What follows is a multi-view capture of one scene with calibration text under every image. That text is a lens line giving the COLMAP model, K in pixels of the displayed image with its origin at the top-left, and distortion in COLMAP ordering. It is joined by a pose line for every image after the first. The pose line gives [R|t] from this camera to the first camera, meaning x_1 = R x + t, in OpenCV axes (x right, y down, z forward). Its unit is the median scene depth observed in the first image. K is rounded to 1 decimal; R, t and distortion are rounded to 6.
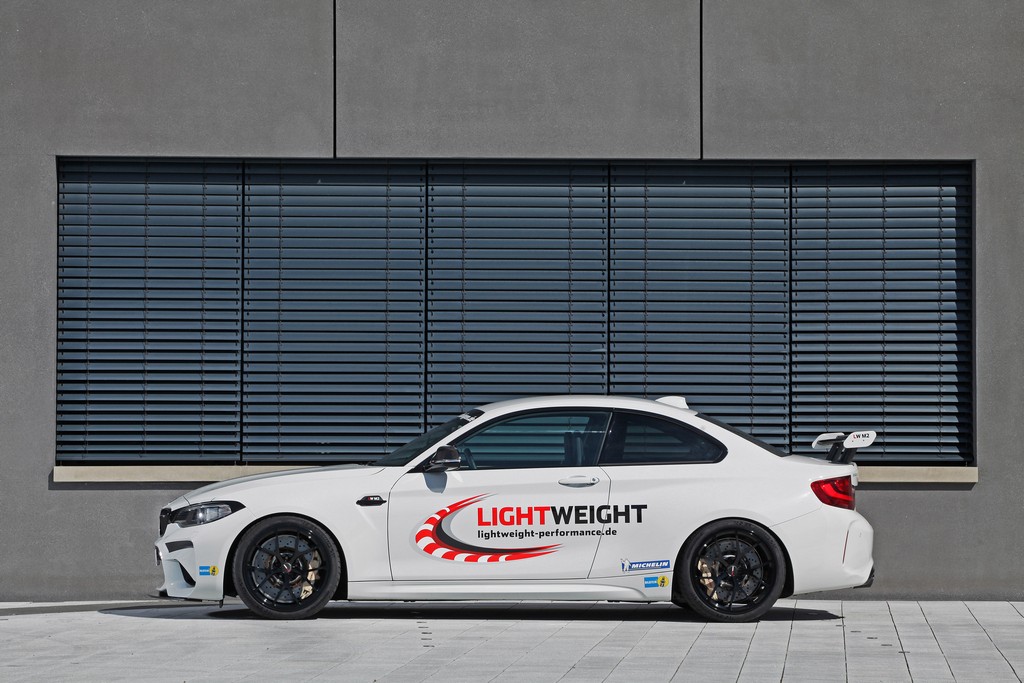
lens RADIAL K [[3954.3, 0, 512.0], [0, 3954.3, 341.5], [0, 0, 1]] dist [0.294019, 2.283279]
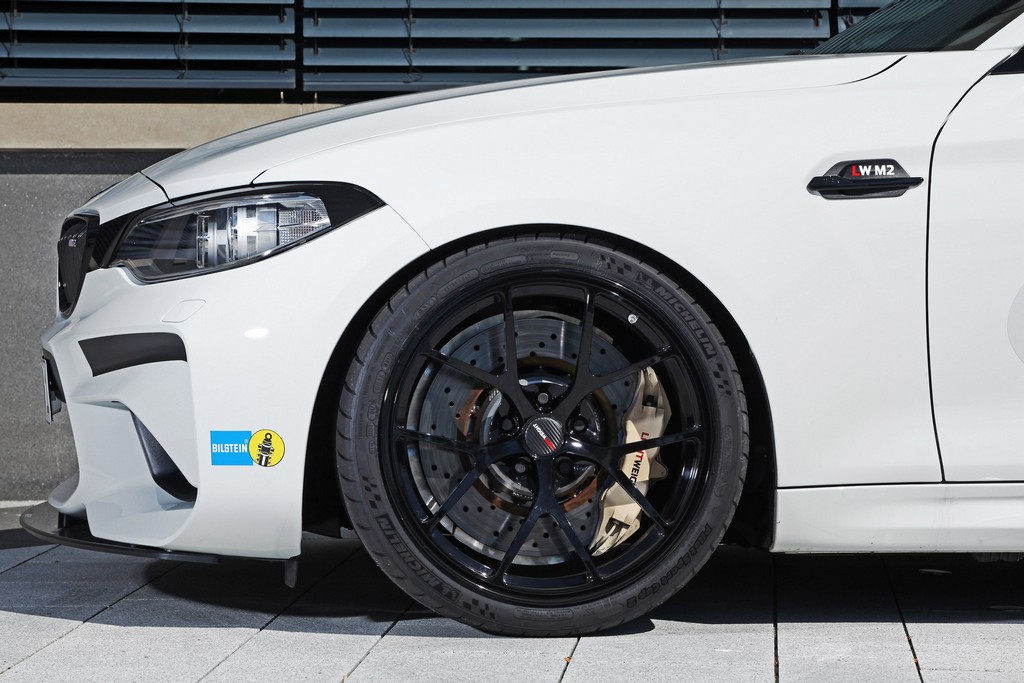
lens RADIAL K [[3954.3, 0, 512.0], [0, 3954.3, 341.5], [0, 0, 1]] dist [0.294019, 2.283279]
pose [[0.999764, -0.005536, 0.021005, -0.064326], [0.004275, 0.998211, 0.059638, 0.035194], [-0.021297, -0.059534, 0.997999, 0.737777]]
